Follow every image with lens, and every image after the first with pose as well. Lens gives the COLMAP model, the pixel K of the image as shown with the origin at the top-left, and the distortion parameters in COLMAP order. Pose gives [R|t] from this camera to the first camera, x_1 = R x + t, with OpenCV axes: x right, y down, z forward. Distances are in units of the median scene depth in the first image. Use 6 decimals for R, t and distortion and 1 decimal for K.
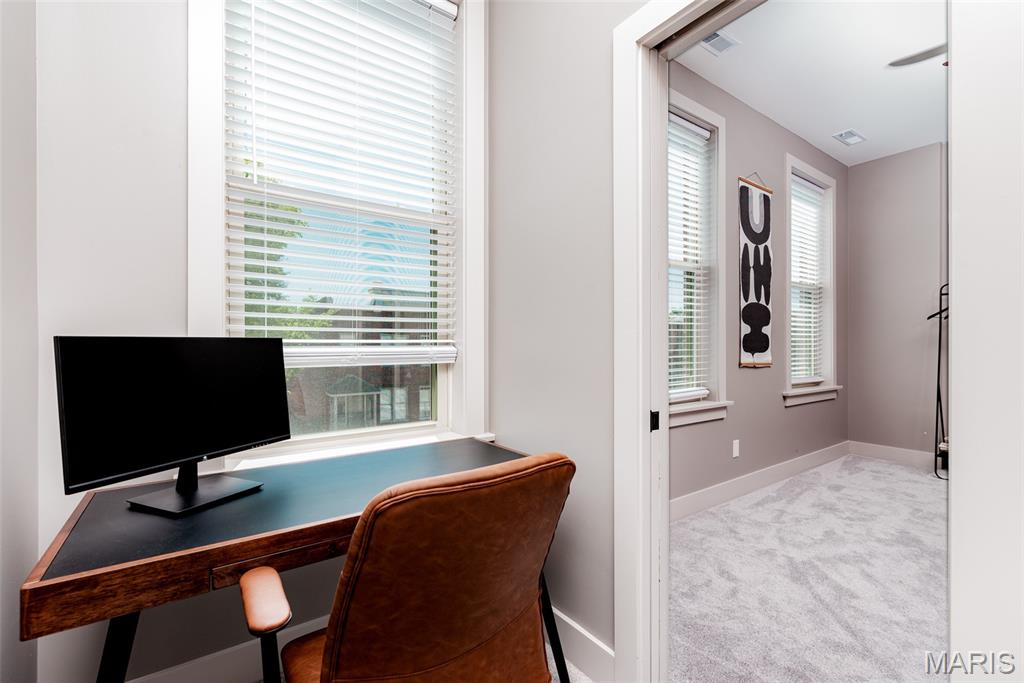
lens RADIAL K [[447.6, 0, 511.6], [0, 447.6, 348.4], [0, 0, 1]] dist [-0.003966, -0.000801]
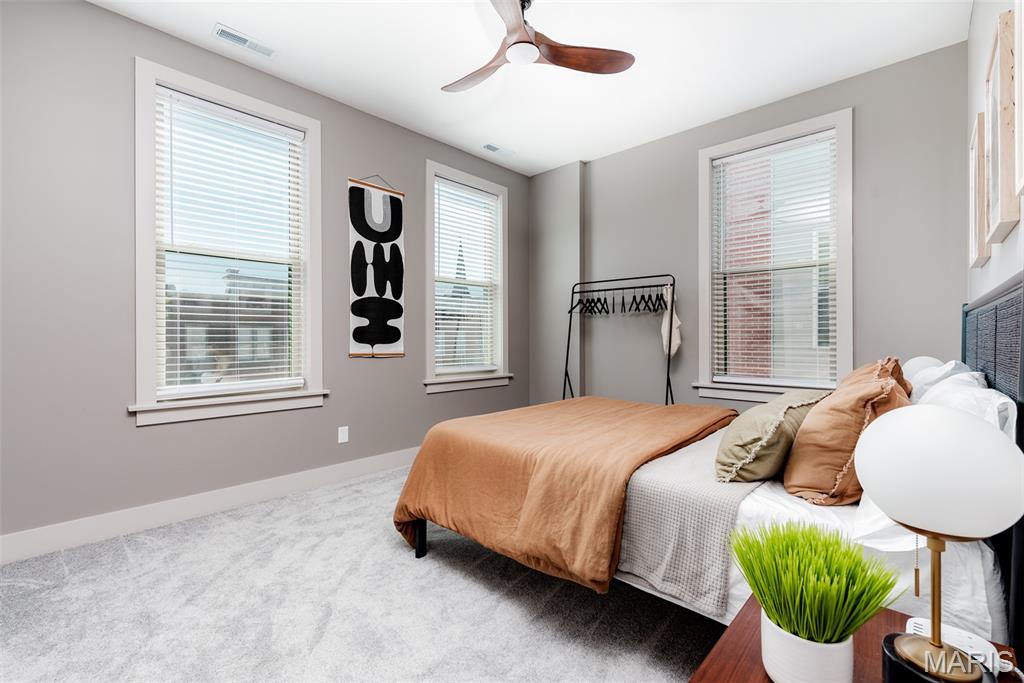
lens RADIAL K [[447.6, 0, 518.5], [0, 447.6, 337.5], [0, 0, 1]] dist [-0.003966, -0.000801]
pose [[0.978543, 0.001544, 0.206038, 0.671065], [-0.000799, 0.999993, -0.003699, -0.001681], [-0.206042, 0.003455, 0.978537, -0.117817]]
